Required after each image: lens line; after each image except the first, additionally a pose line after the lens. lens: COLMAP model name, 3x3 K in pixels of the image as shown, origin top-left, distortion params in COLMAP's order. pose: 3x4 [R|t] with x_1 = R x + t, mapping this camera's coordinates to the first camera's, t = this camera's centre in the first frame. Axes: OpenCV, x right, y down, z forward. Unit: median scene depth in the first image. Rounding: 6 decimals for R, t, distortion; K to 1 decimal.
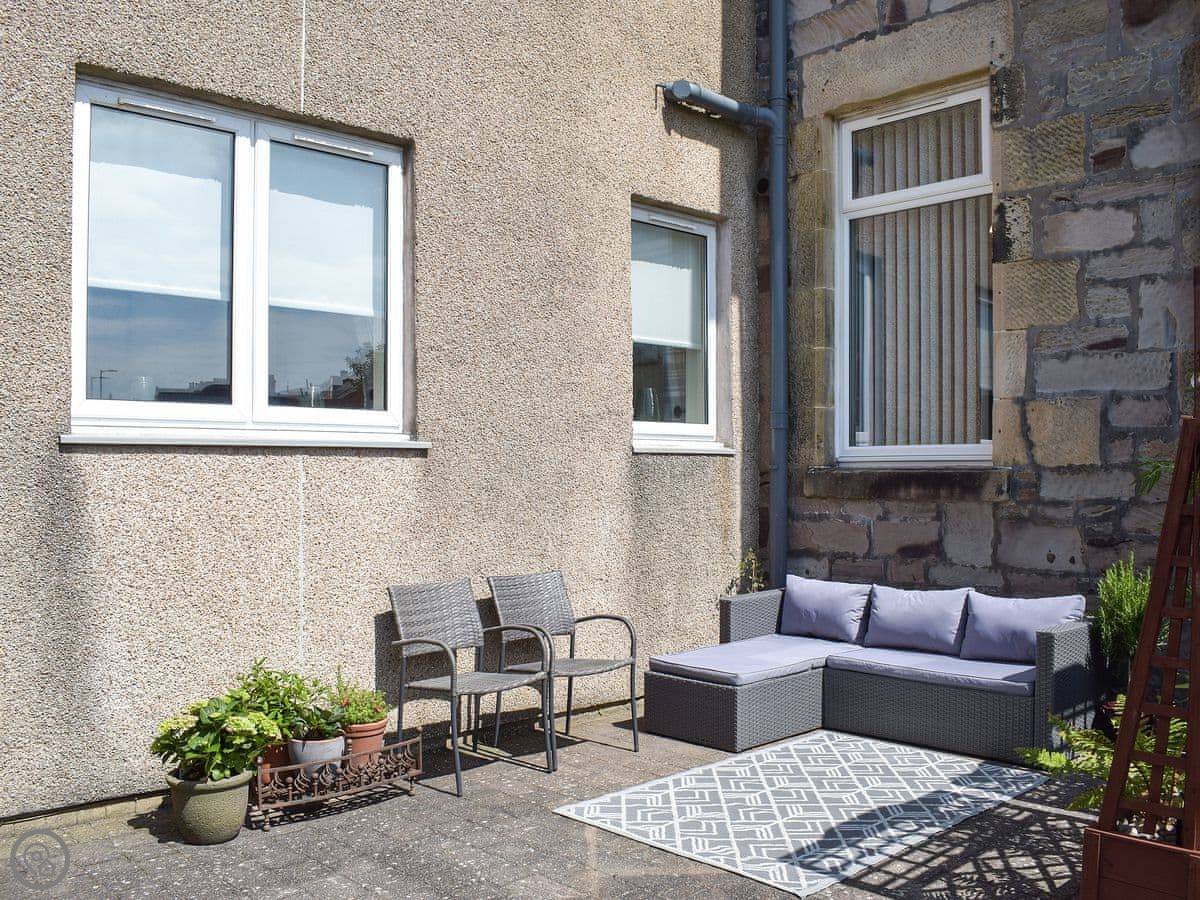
lens RADIAL K [[1066.2, 0, 602.5], [0, 1066.2, 416.4], [0, 0, 1]] dist [-0.089911, 0.008222]
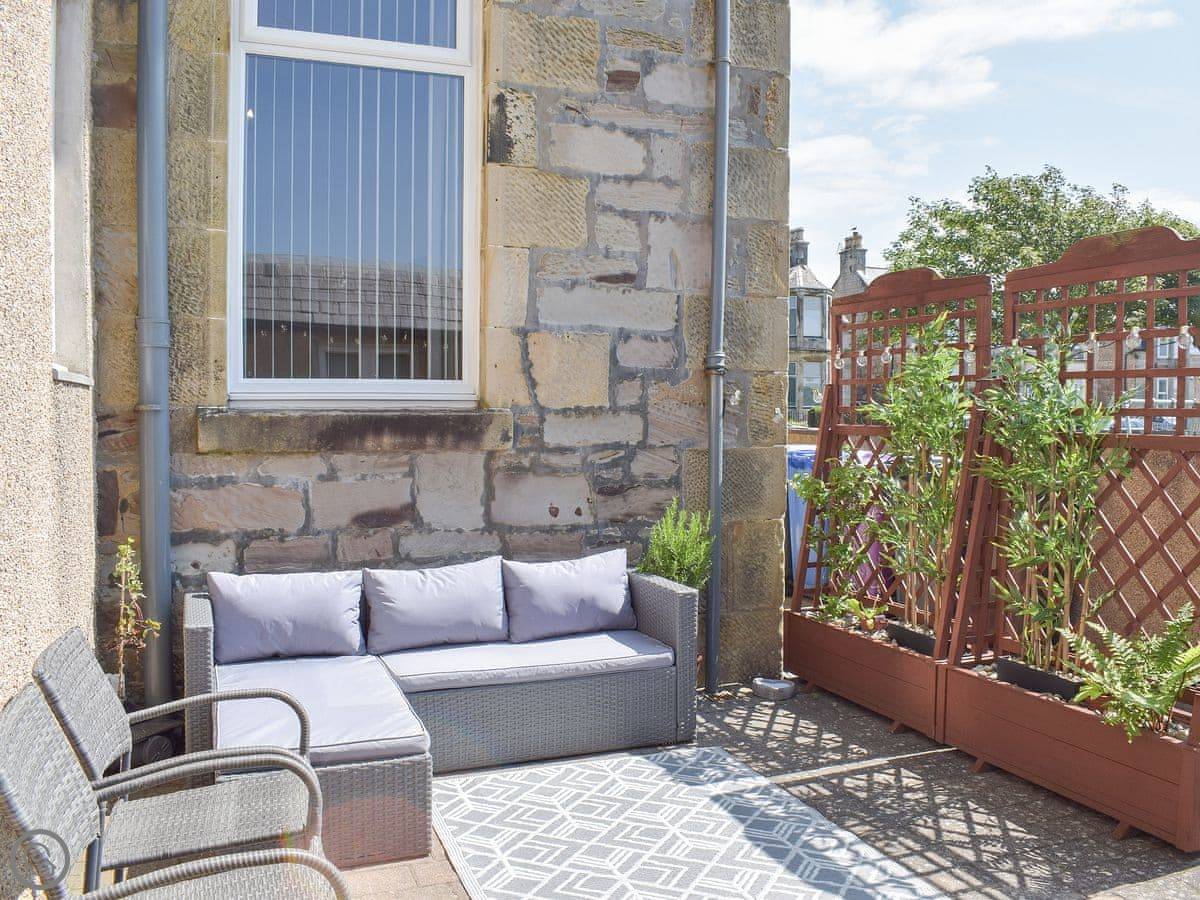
lens RADIAL K [[1066.2, 0, 602.5], [0, 1066.2, 416.4], [0, 0, 1]] dist [-0.089911, 0.008222]
pose [[0.364617, -0.007080, 0.931131, -0.406061], [-0.047459, 0.998530, 0.026177, 0.029965], [-0.929948, -0.053735, 0.363745, 0.654342]]
